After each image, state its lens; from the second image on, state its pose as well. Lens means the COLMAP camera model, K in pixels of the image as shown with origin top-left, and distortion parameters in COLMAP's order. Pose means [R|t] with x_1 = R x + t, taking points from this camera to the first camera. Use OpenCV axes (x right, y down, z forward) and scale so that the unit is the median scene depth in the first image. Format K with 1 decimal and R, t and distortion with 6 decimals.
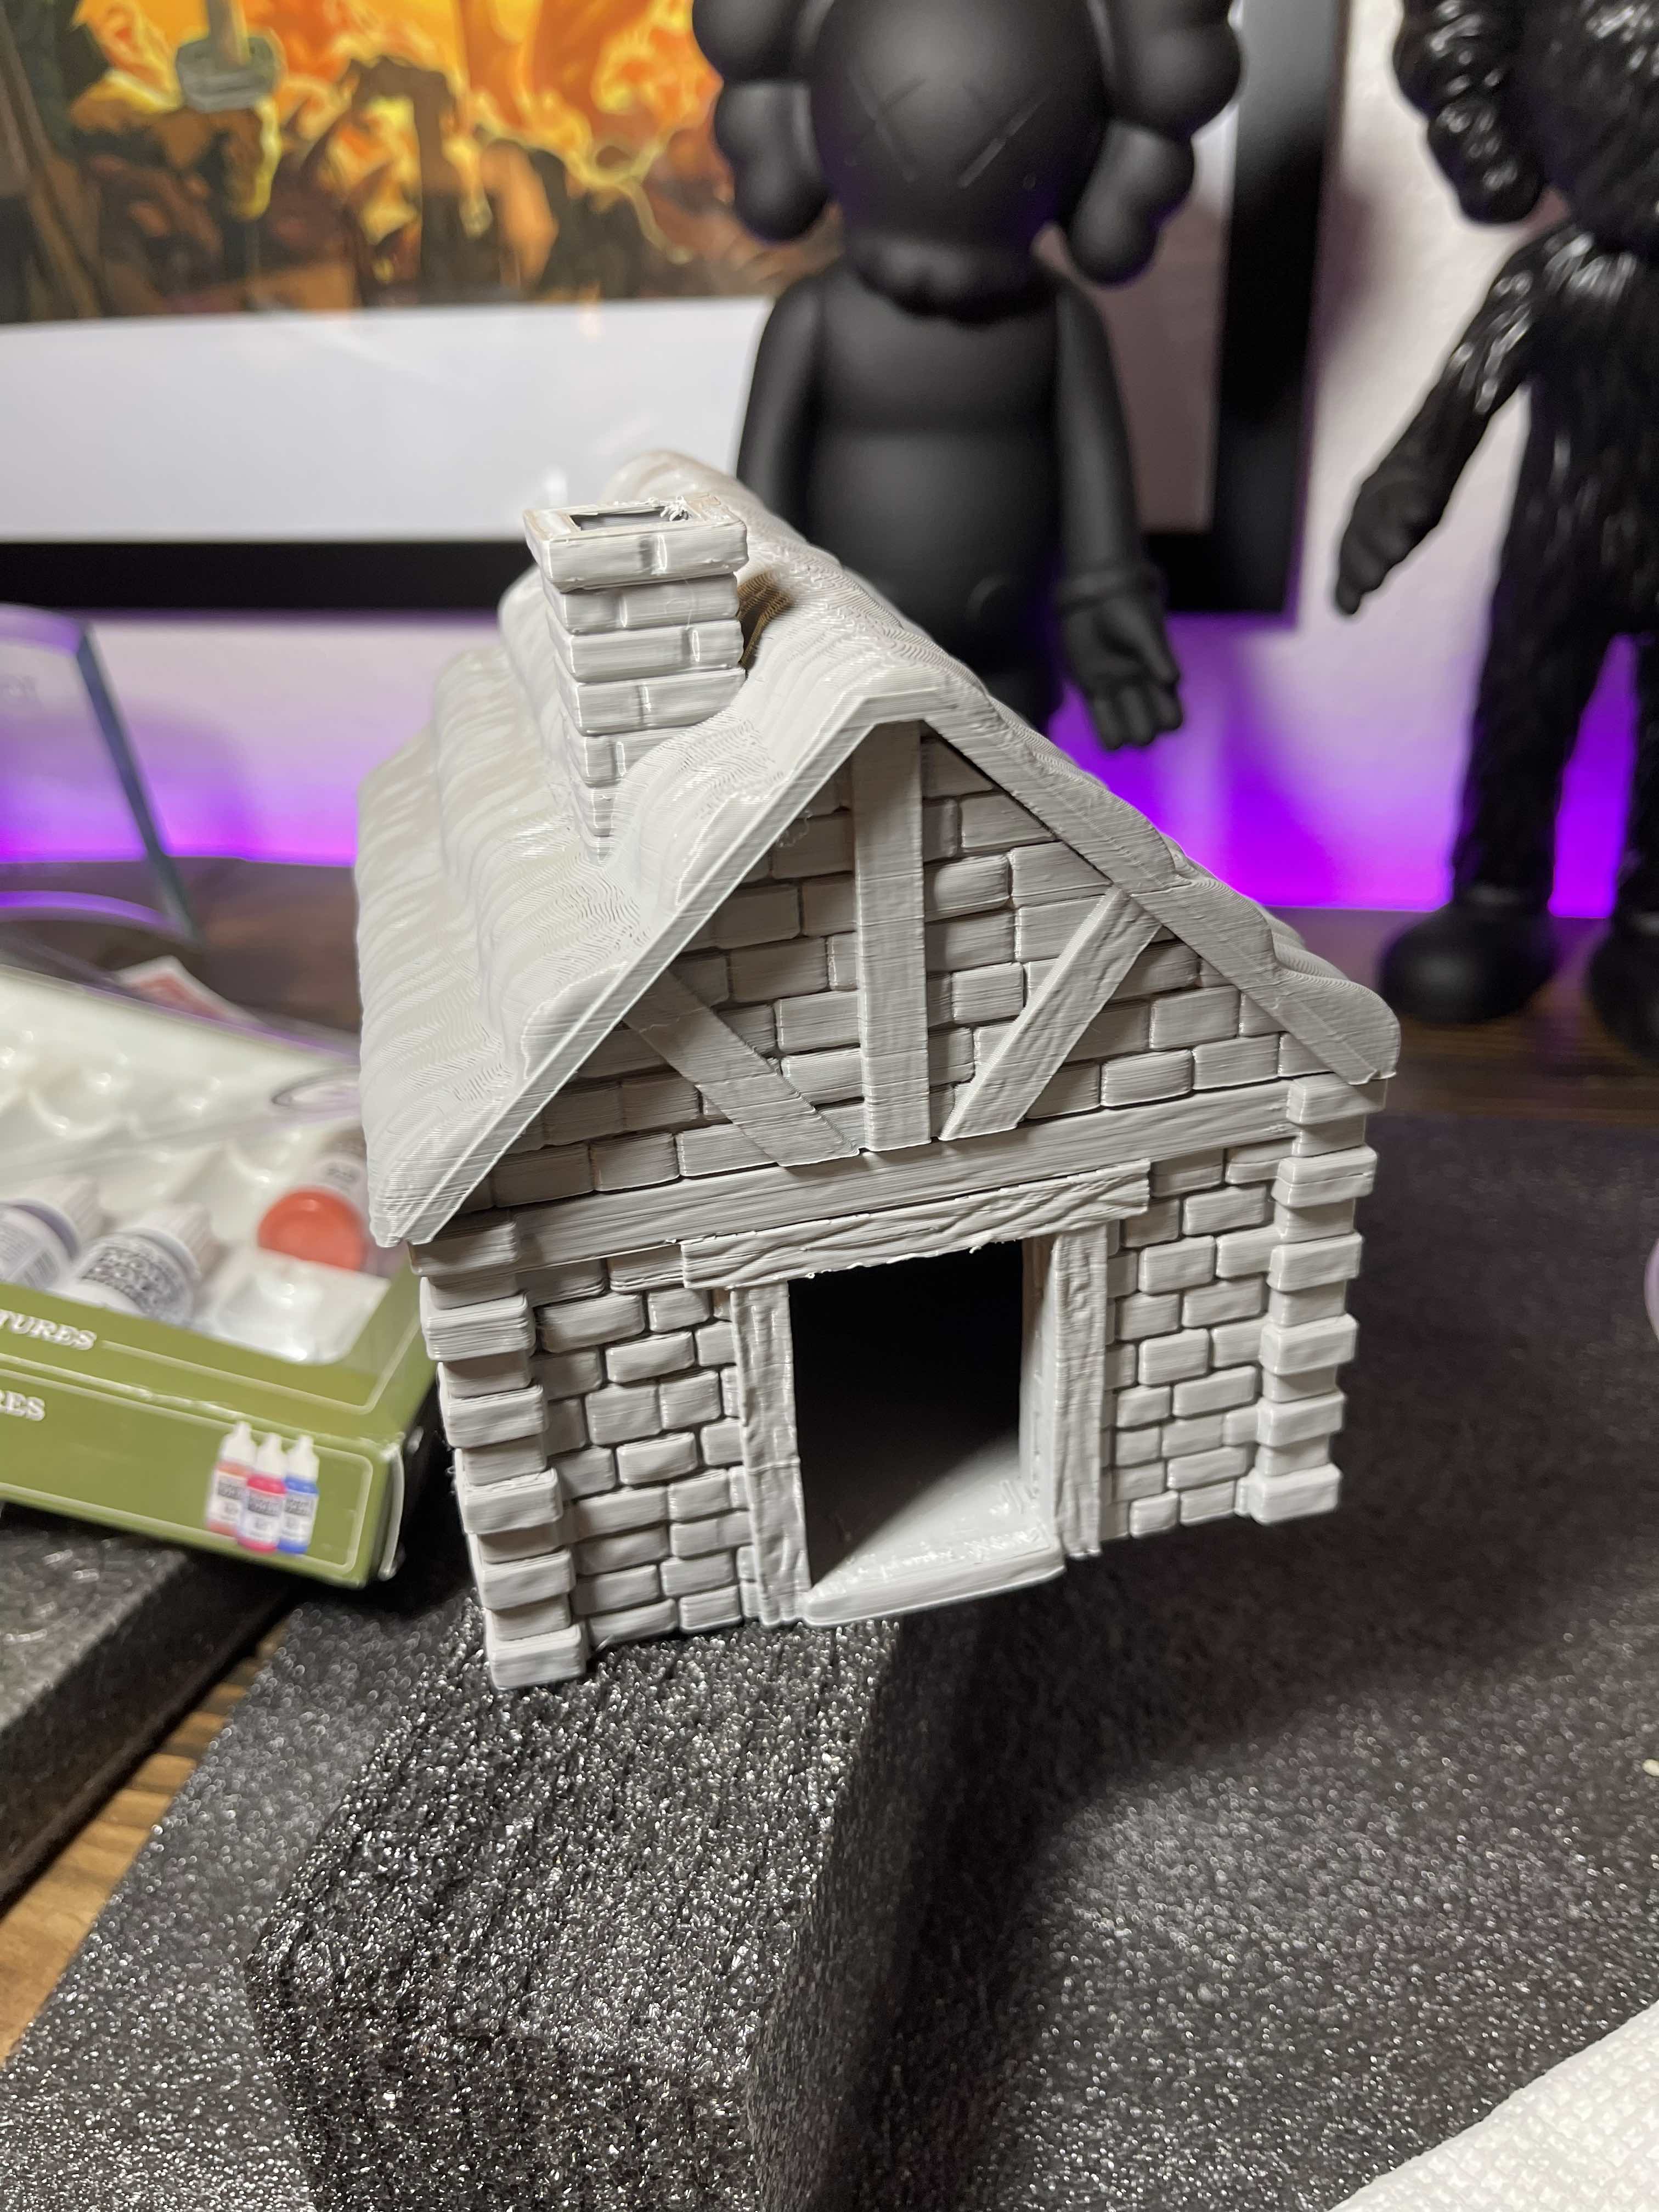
lens RADIAL K [[1728.8, 0, 836.3], [0, 1728.8, 1098.3], [0, 0, 1]] dist [0.012713, -0.050694]
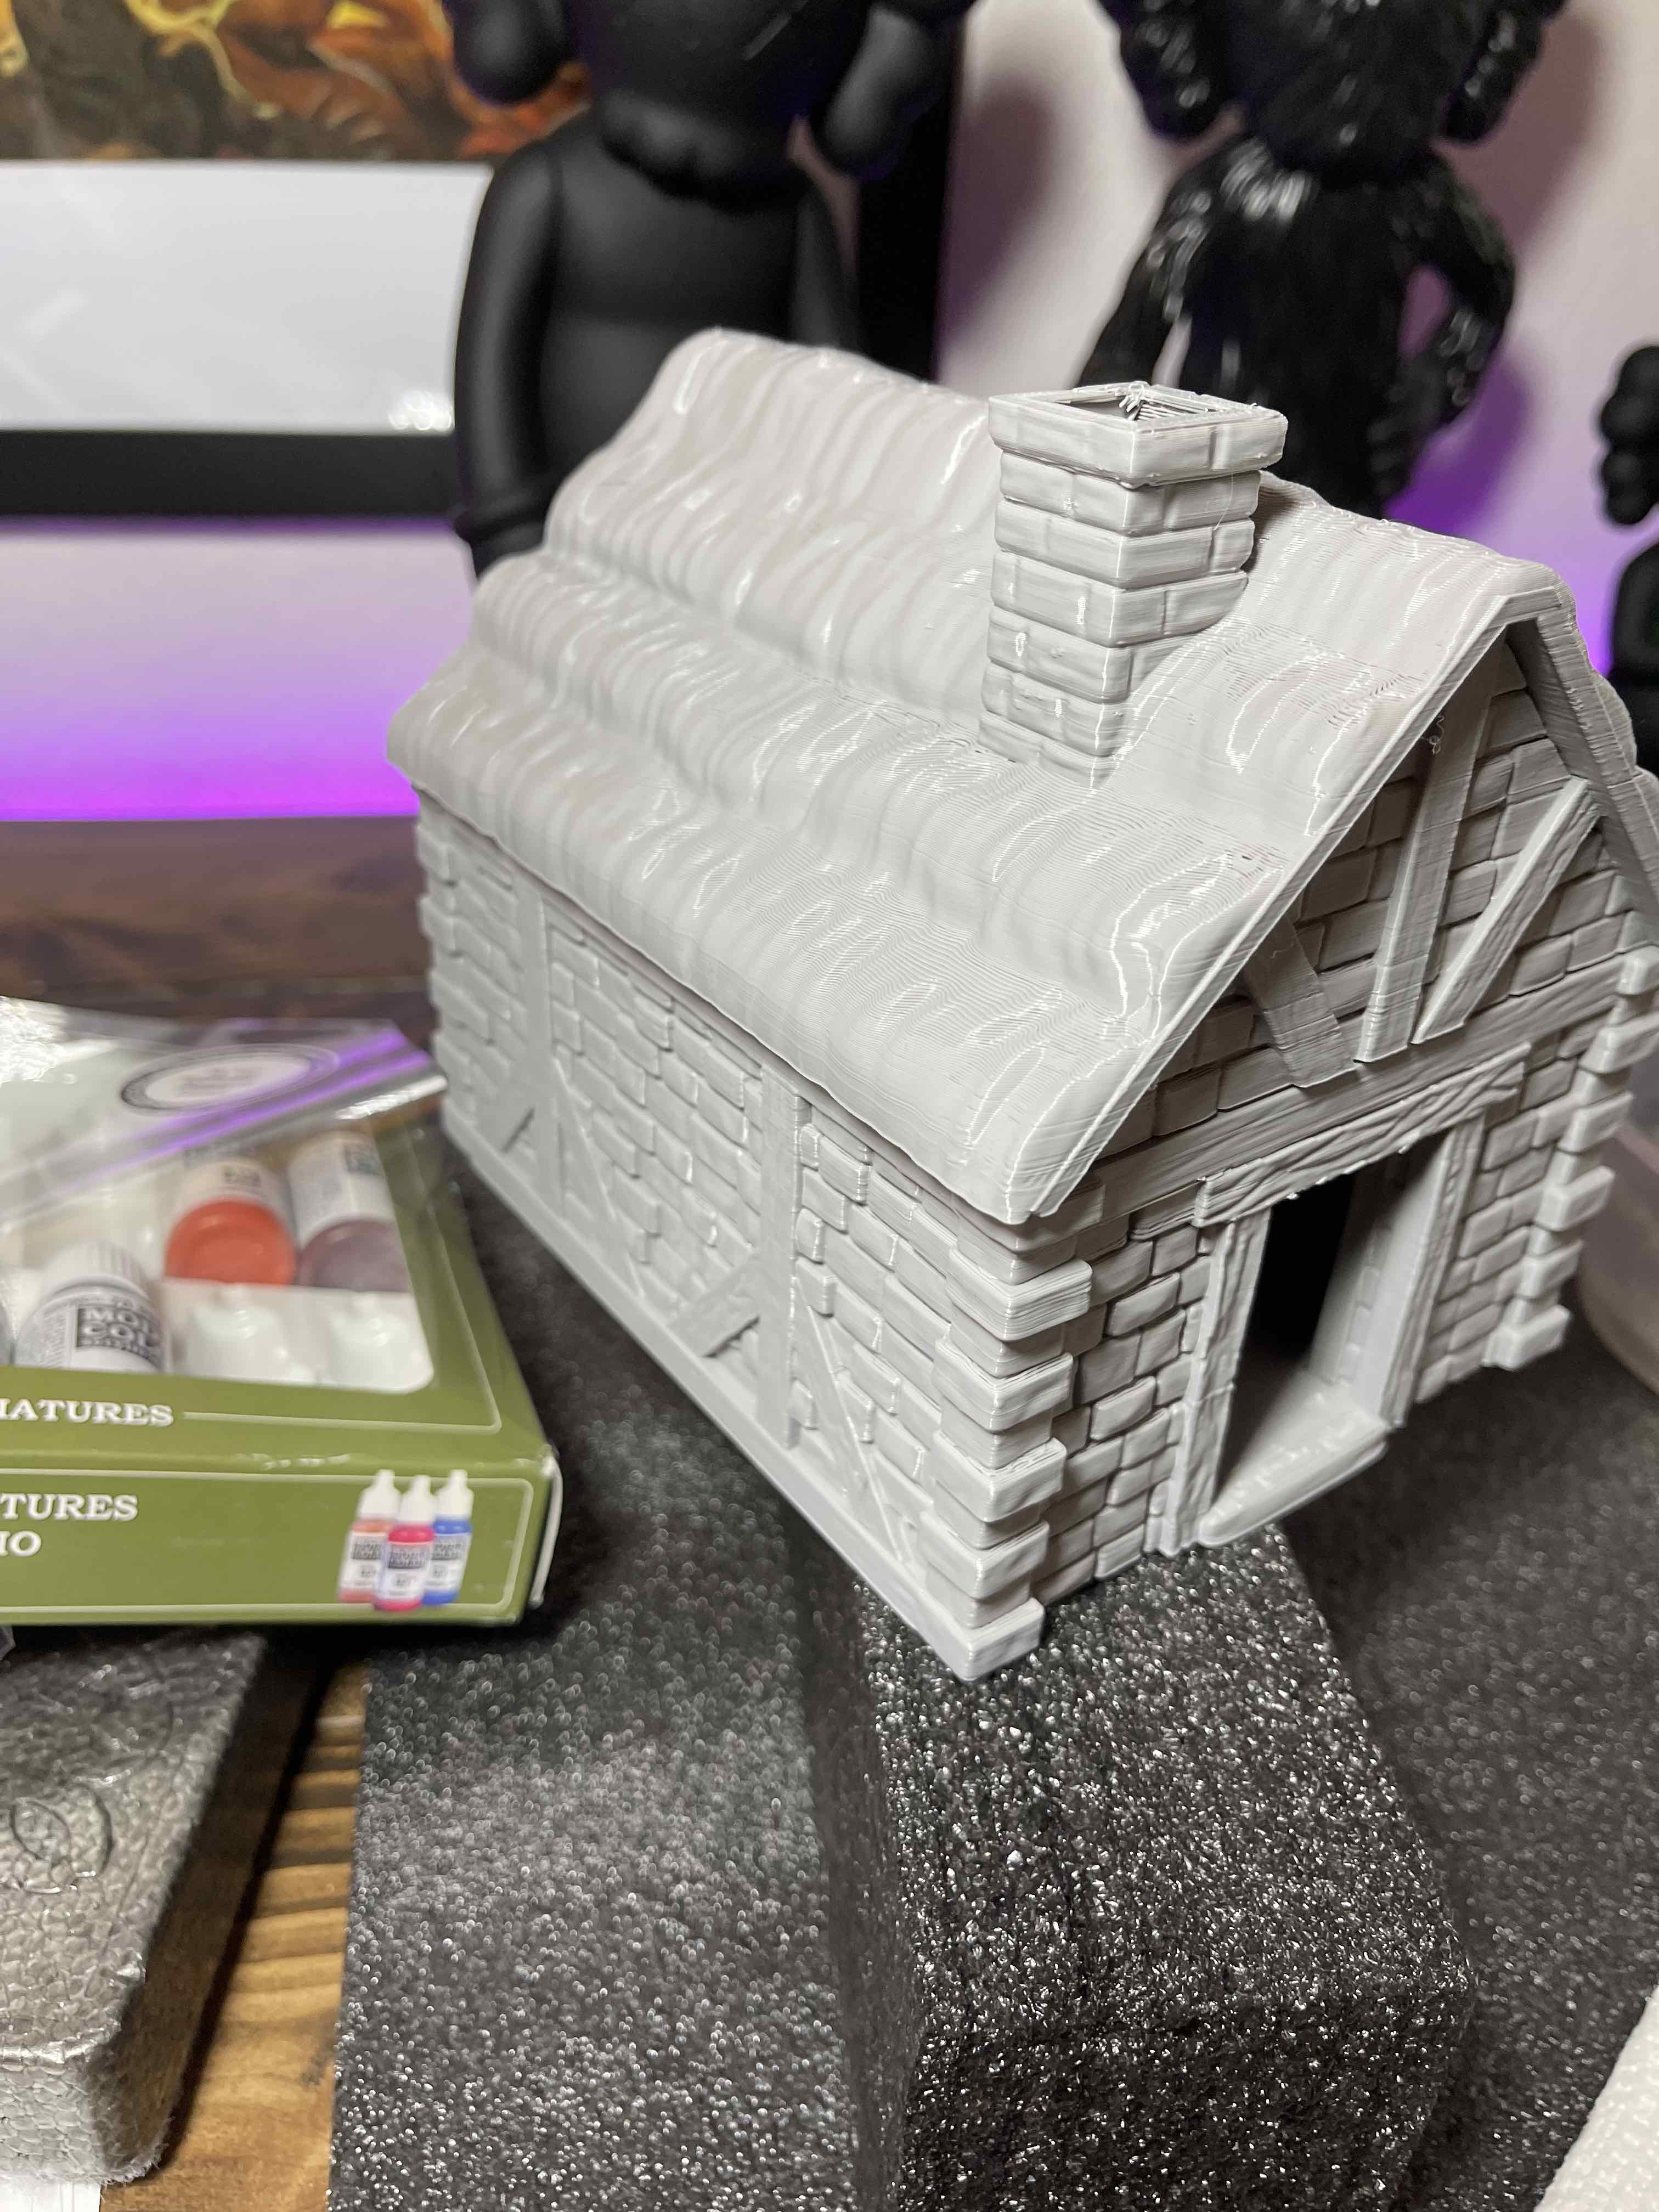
lens RADIAL K [[1728.8, 0, 821.8], [0, 1728.8, 1114.4], [0, 0, 1]] dist [0.012713, -0.050694]
pose [[0.930193, -0.123648, 0.345620, -0.369343], [0.103549, 0.991709, 0.076103, -0.028496], [-0.352164, -0.035002, 0.935284, 0.106509]]
